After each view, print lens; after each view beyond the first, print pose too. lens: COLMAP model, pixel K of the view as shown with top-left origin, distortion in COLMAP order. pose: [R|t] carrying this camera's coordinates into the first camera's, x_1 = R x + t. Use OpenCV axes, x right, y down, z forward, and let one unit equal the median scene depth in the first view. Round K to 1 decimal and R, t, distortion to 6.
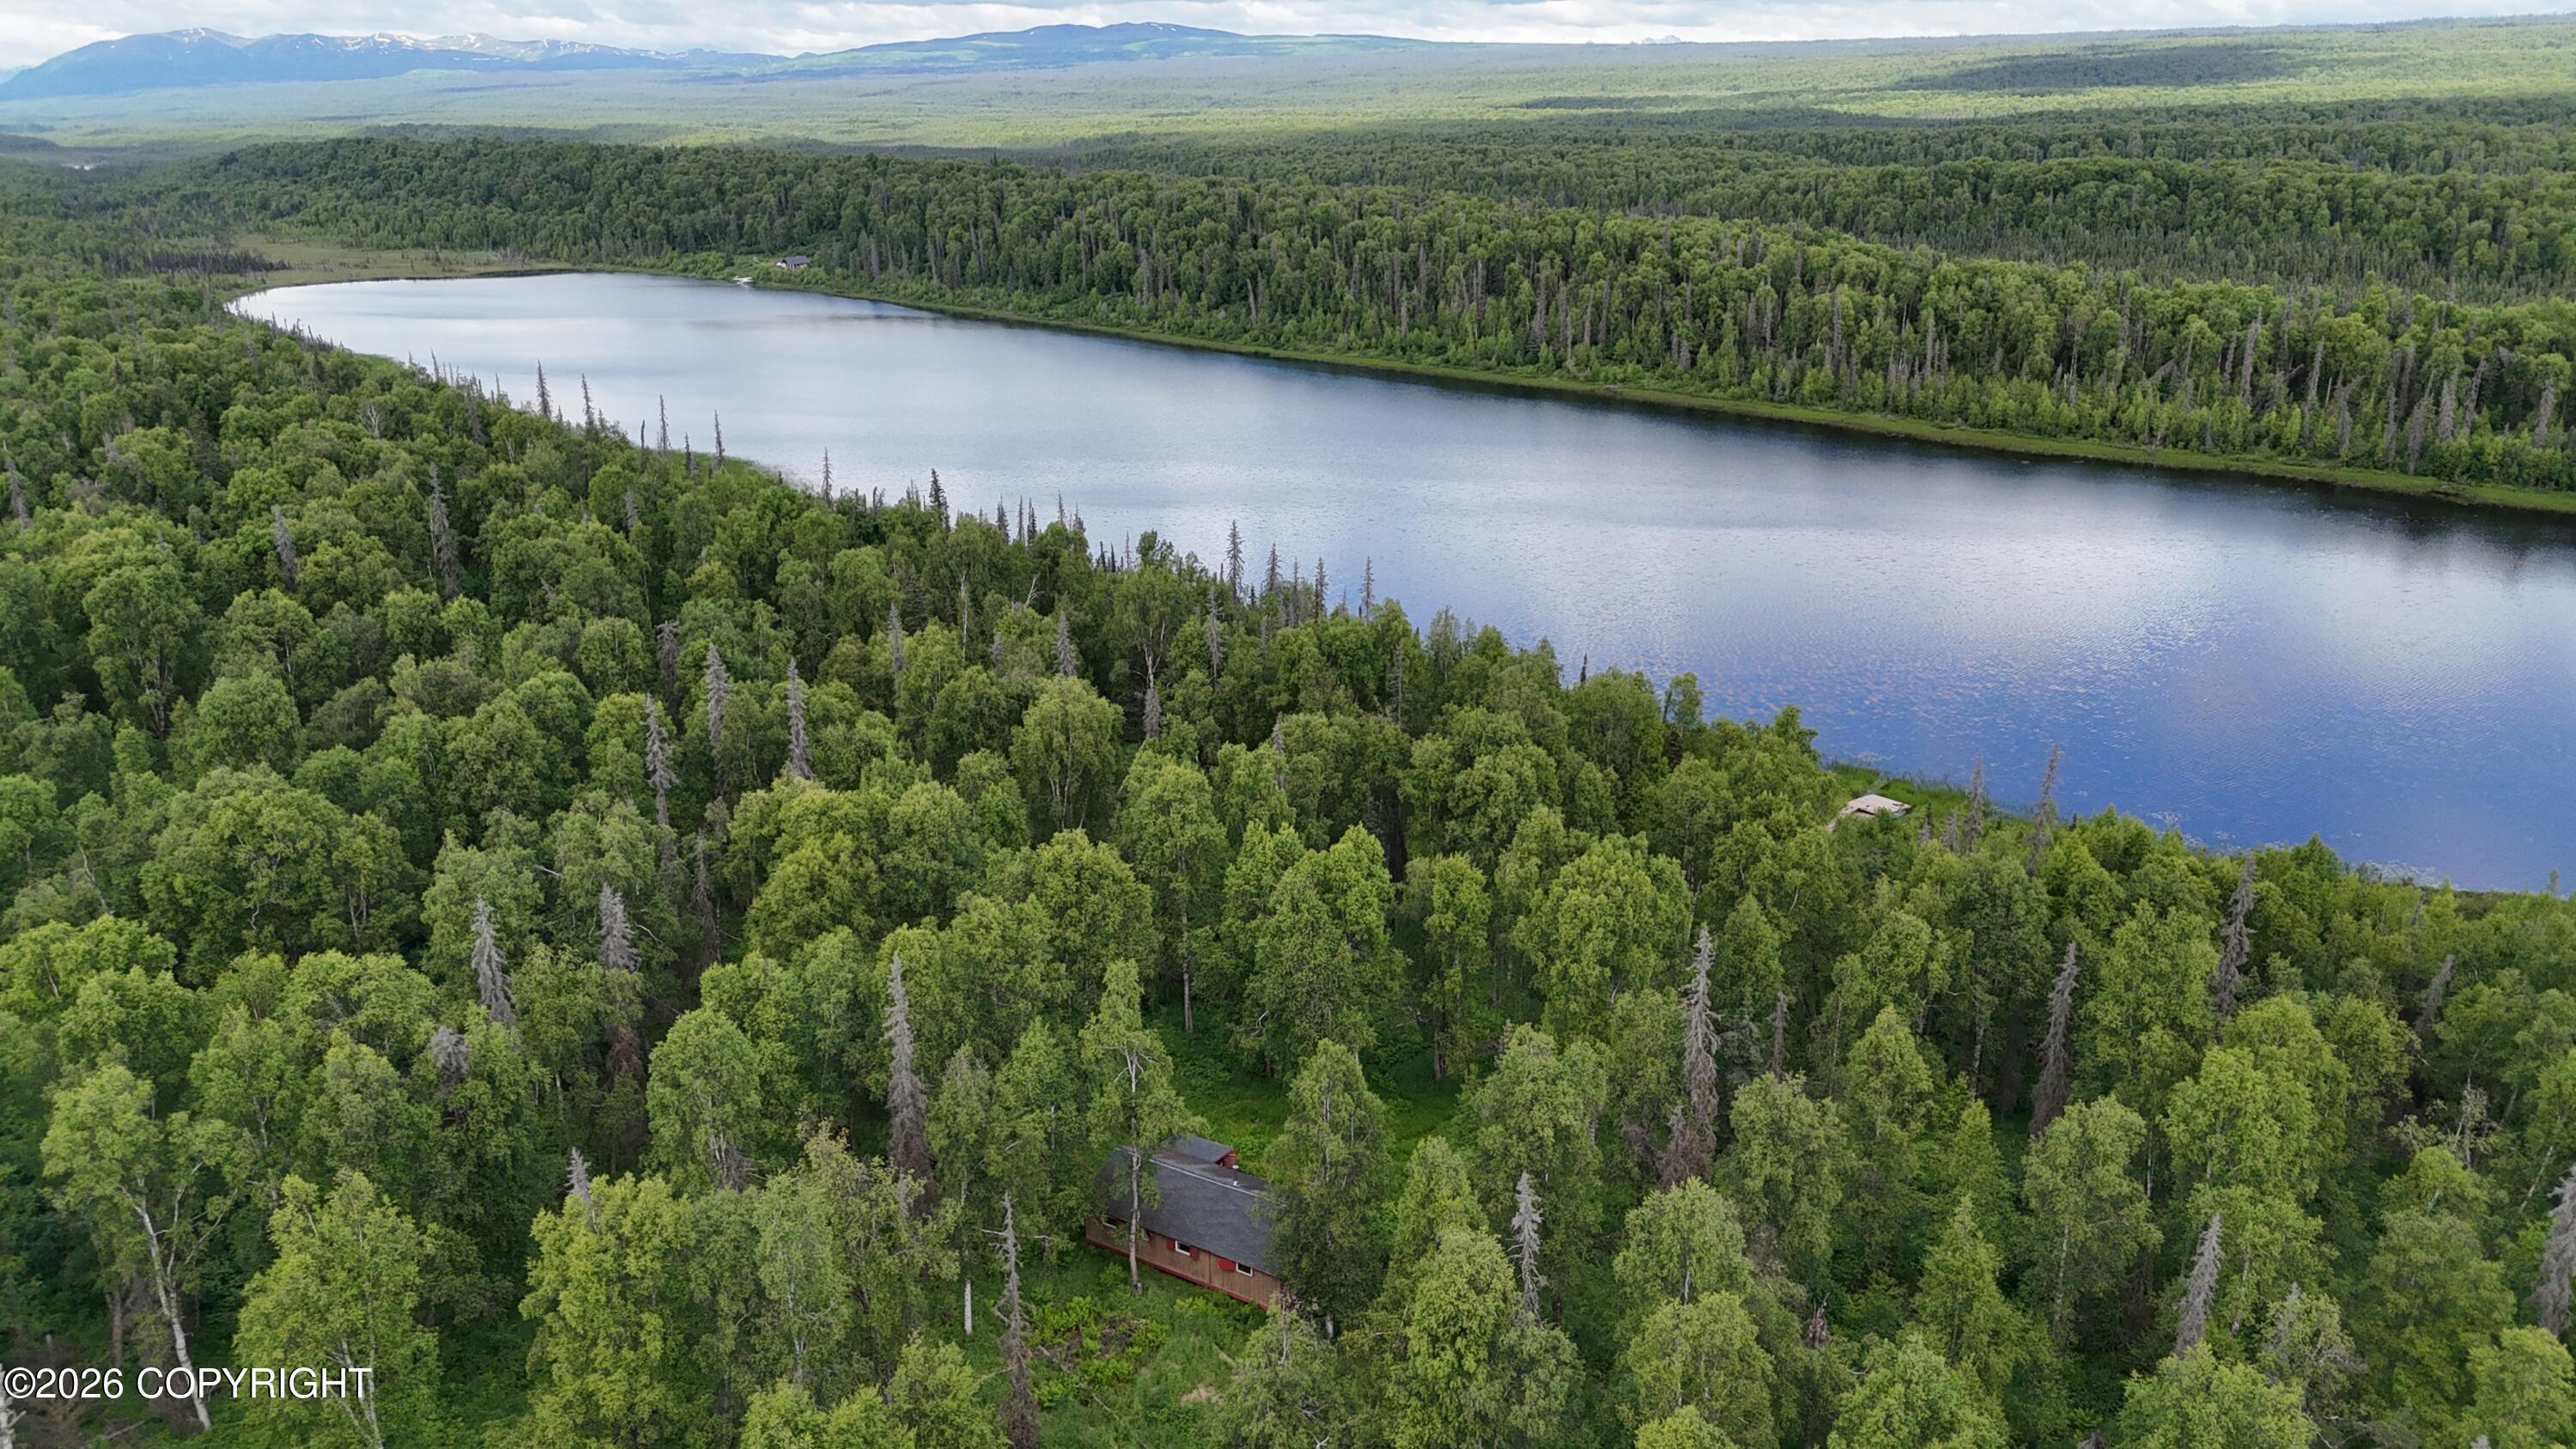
lens RADIAL K [[1786.7, 0, 1285.1], [0, 1786.7, 718.6], [0, 0, 1]] dist [0.105264, -0.107481]
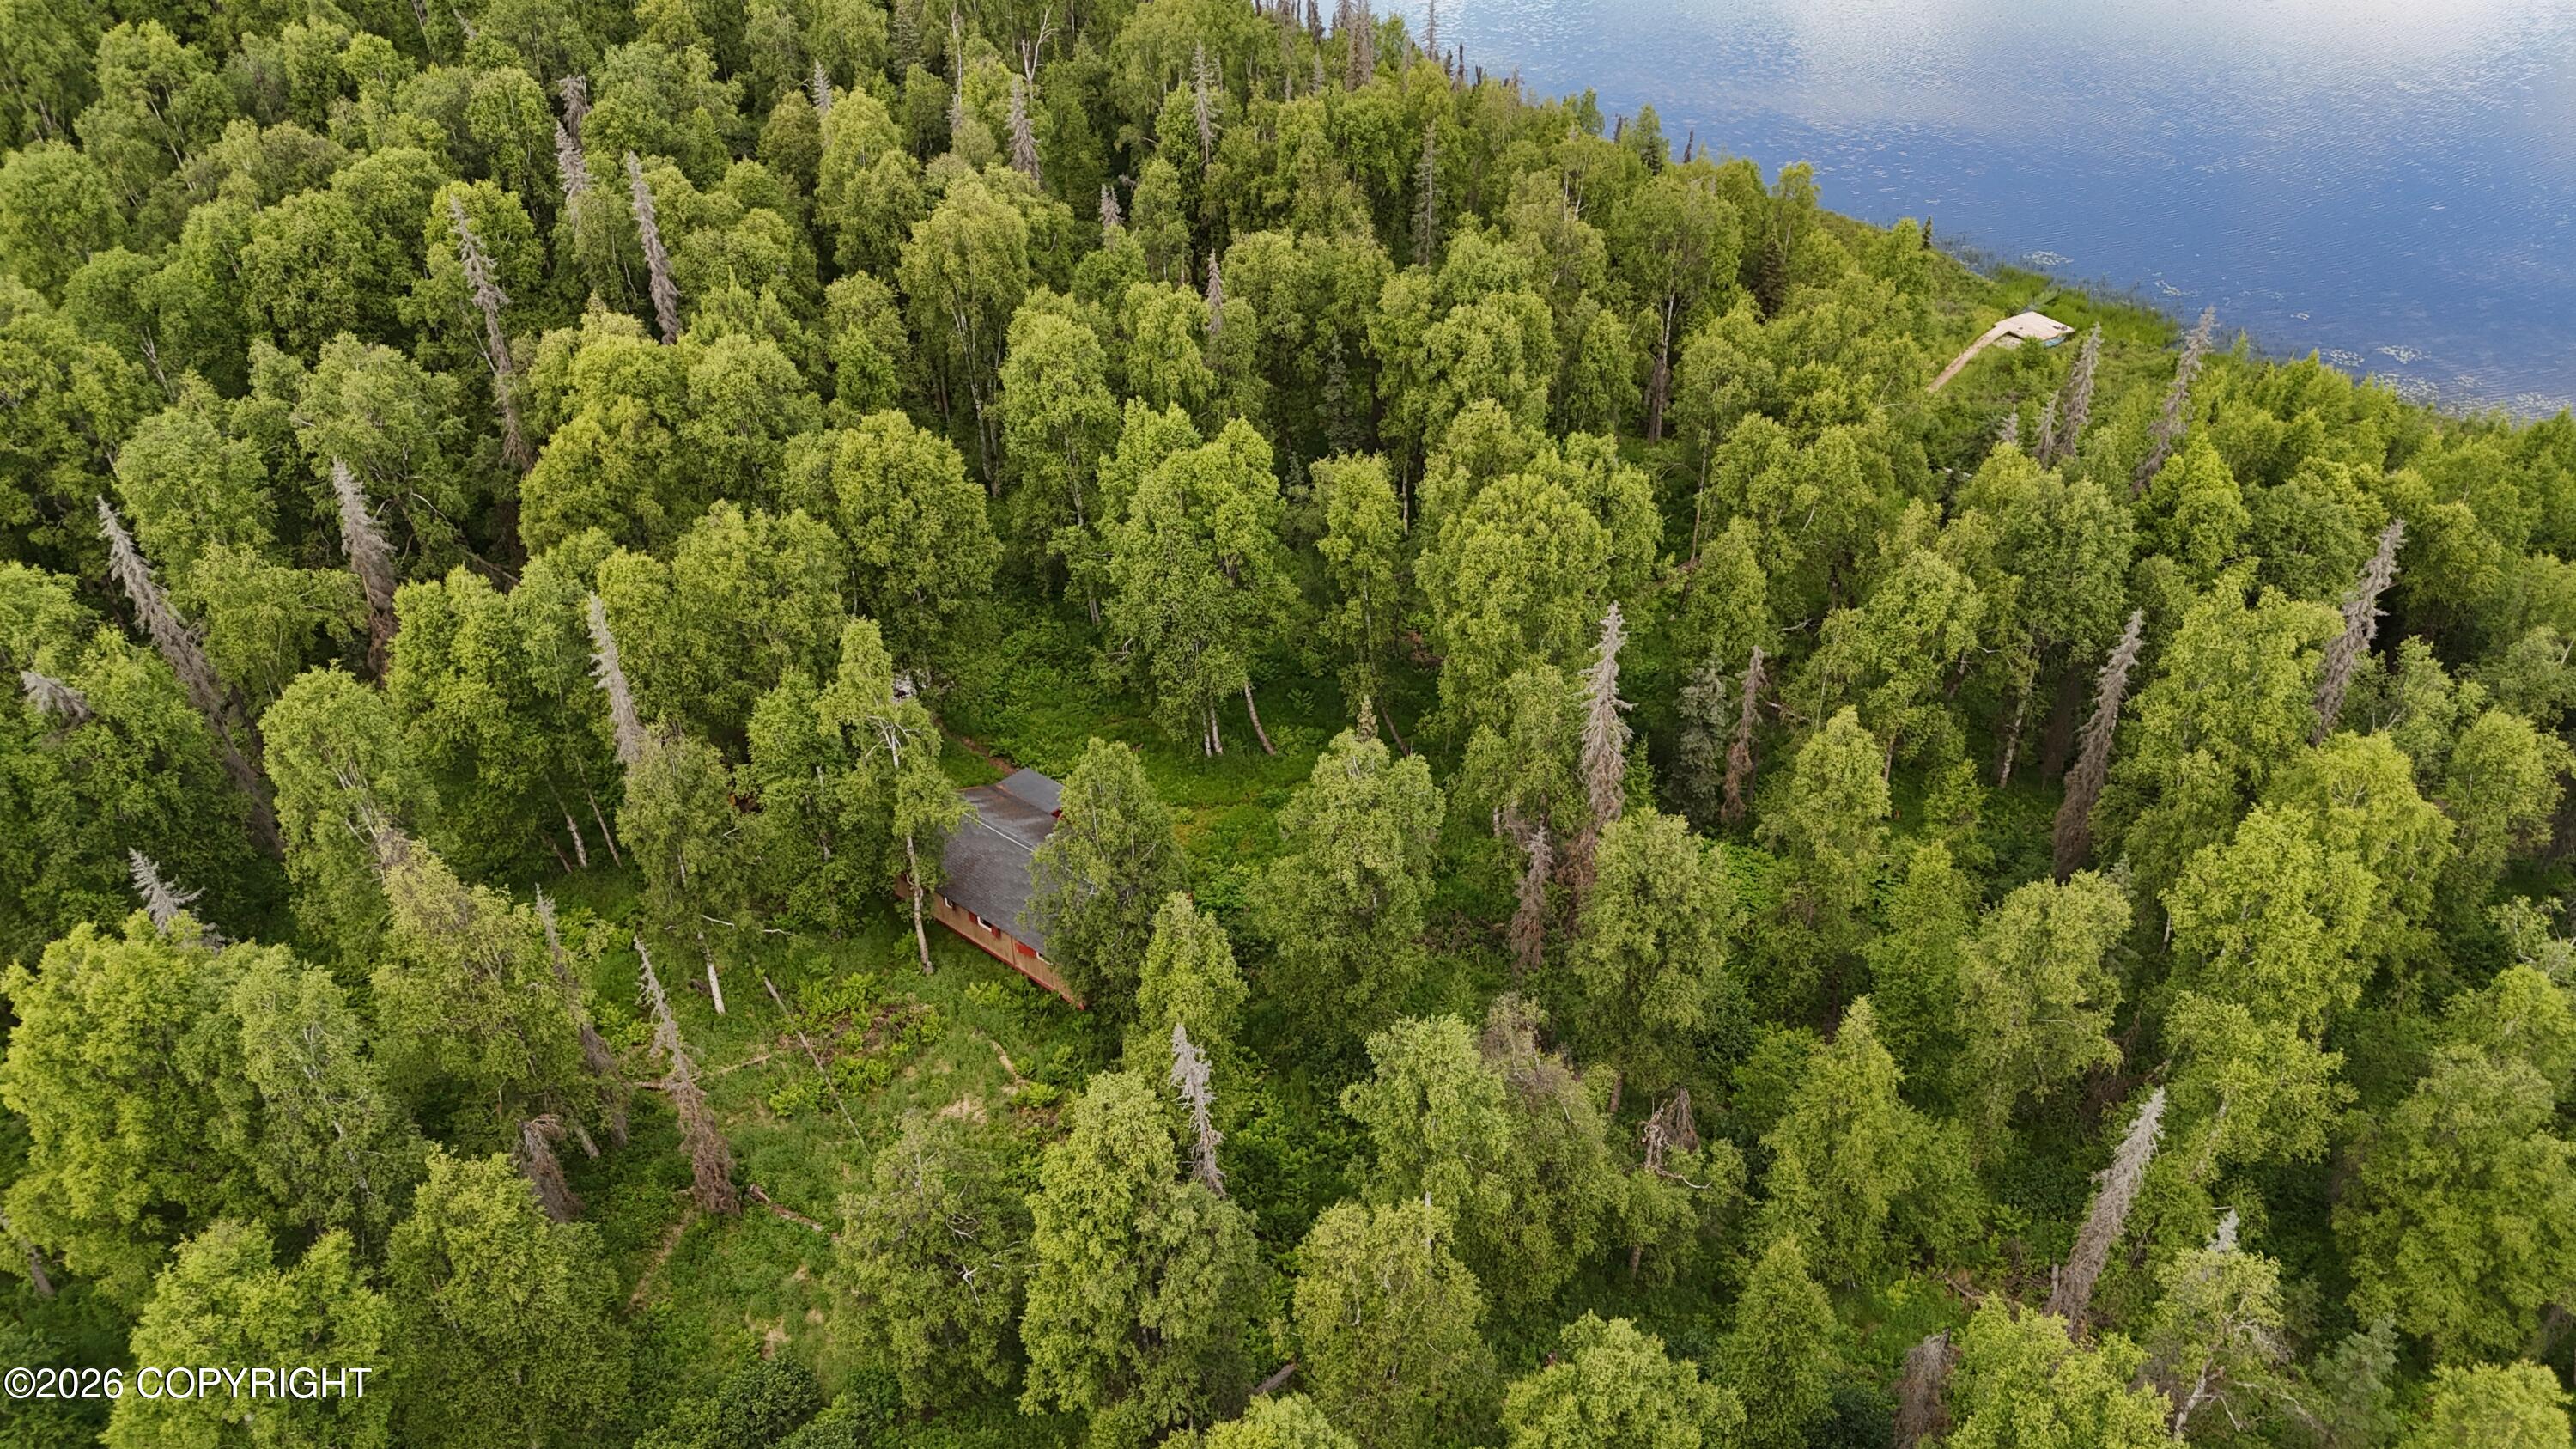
lens RADIAL K [[1786.7, 0, 1285.1], [0, 1786.7, 718.6], [0, 0, 1]] dist [0.105264, -0.107481]
pose [[0.992388, 0.056961, -0.109186, 0.157507], [-0.019555, 0.948240, 0.316952, -0.068287], [0.121589, -0.312404, 0.942136, 0.211668]]
